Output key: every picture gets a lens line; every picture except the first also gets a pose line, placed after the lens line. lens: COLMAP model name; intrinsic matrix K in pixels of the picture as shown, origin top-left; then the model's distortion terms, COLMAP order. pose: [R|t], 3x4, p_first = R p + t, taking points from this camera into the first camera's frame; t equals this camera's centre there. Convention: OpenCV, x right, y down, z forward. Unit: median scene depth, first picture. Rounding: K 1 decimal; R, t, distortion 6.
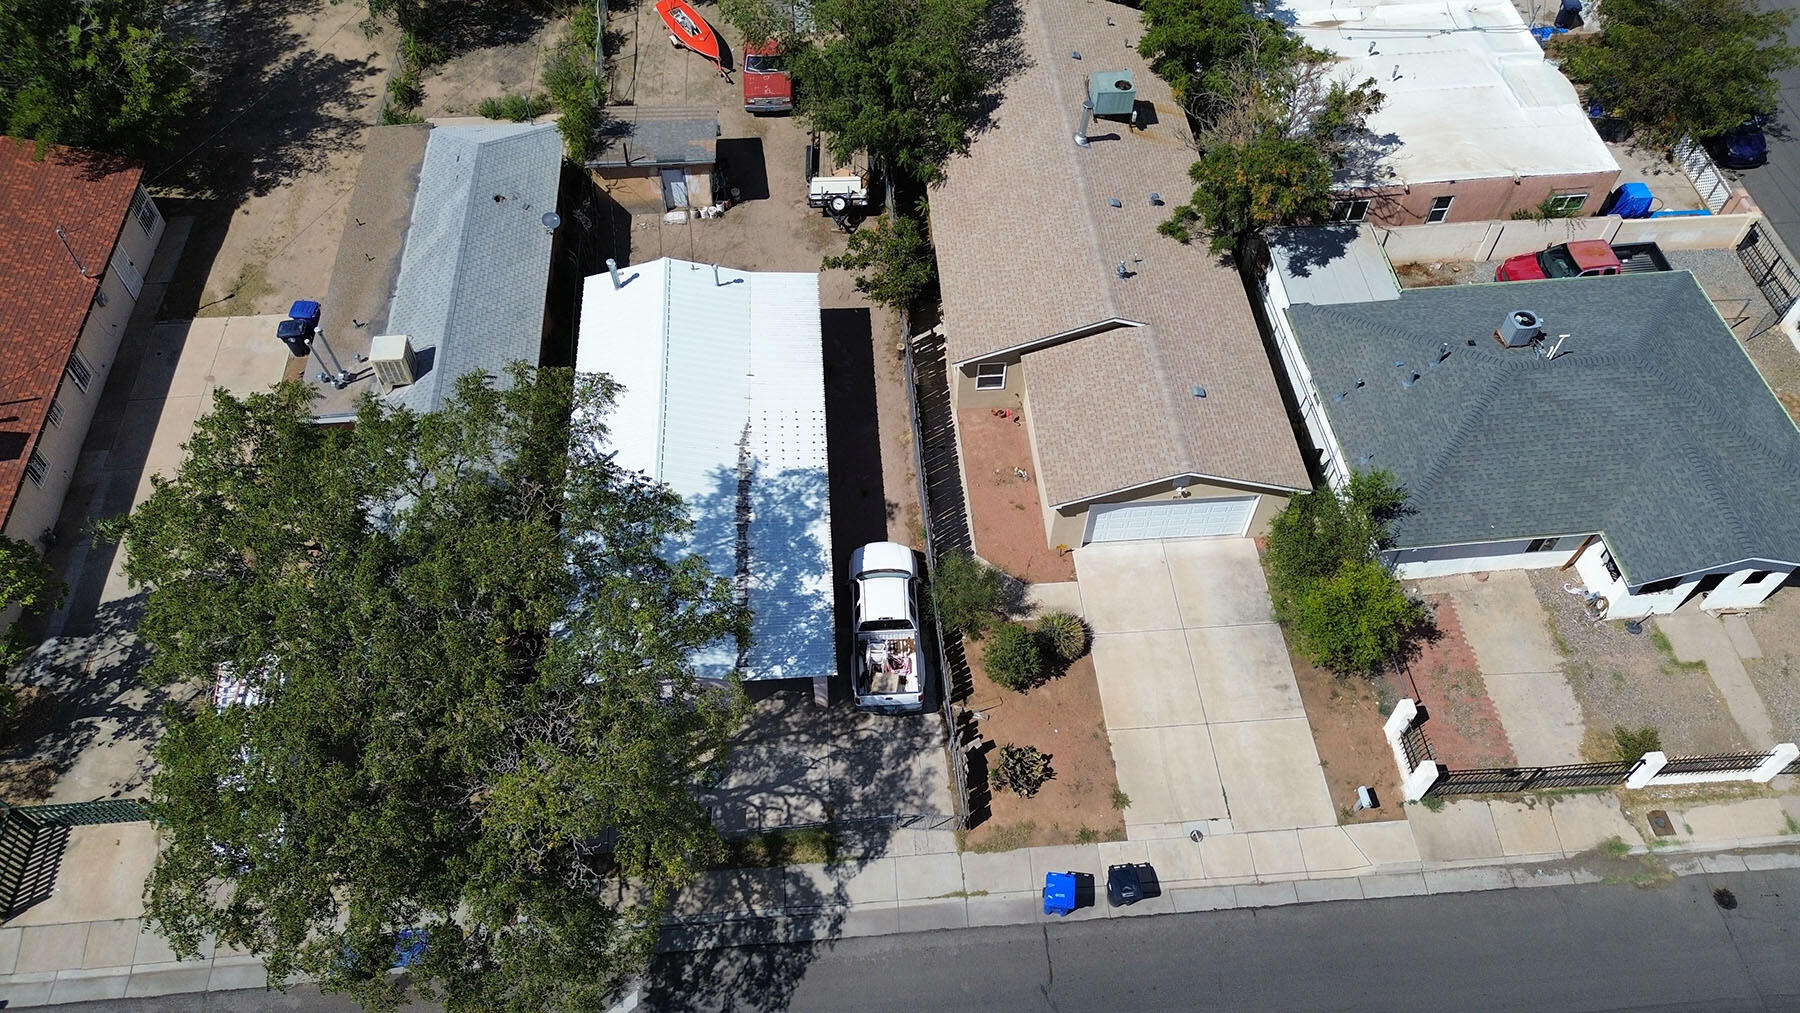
lens RADIAL K [[1236.7, 0, 897.5], [0, 1236.7, 499.1], [0, 0, 1]] dist [0.077277, -0.071697]
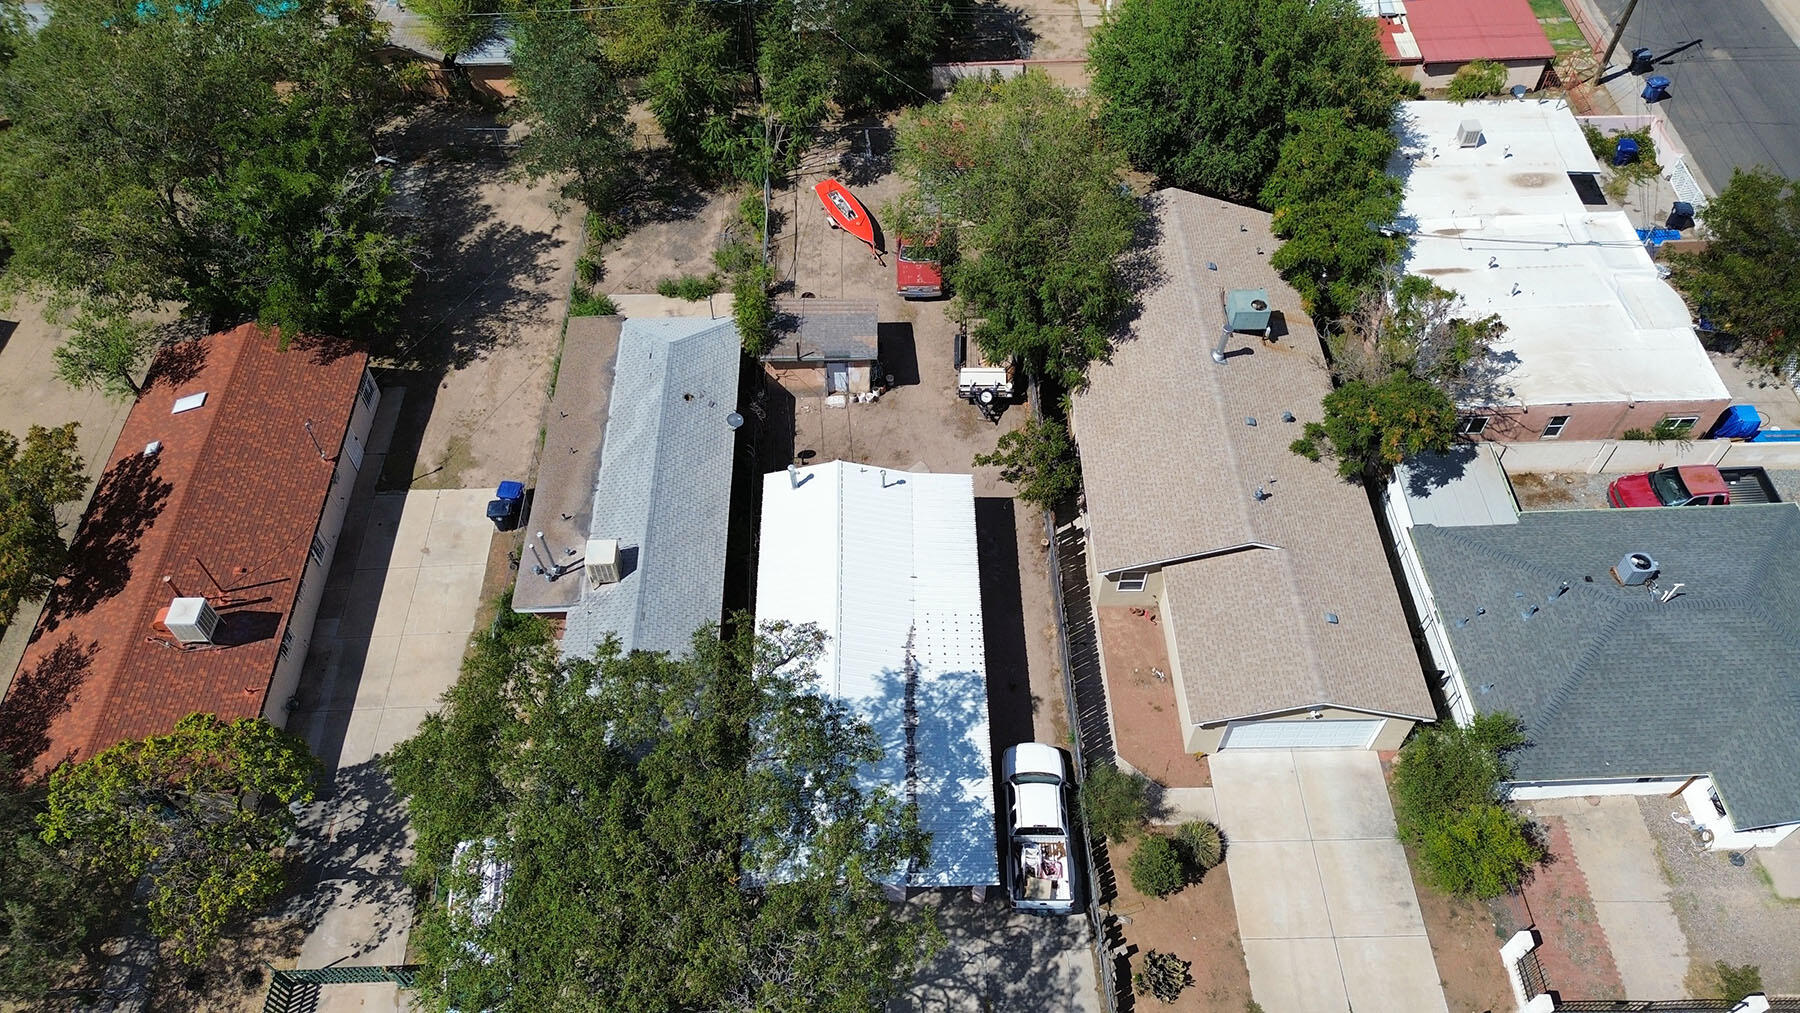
lens RADIAL K [[1236.7, 0, 903.4], [0, 1236.7, 500.4], [0, 0, 1]] dist [0.077277, -0.071697]
pose [[0.998386, 0.038351, -0.041877, -0.089000], [-0.039026, 0.999119, -0.015427, -0.159563], [0.041249, 0.017036, 0.999004, -0.104767]]
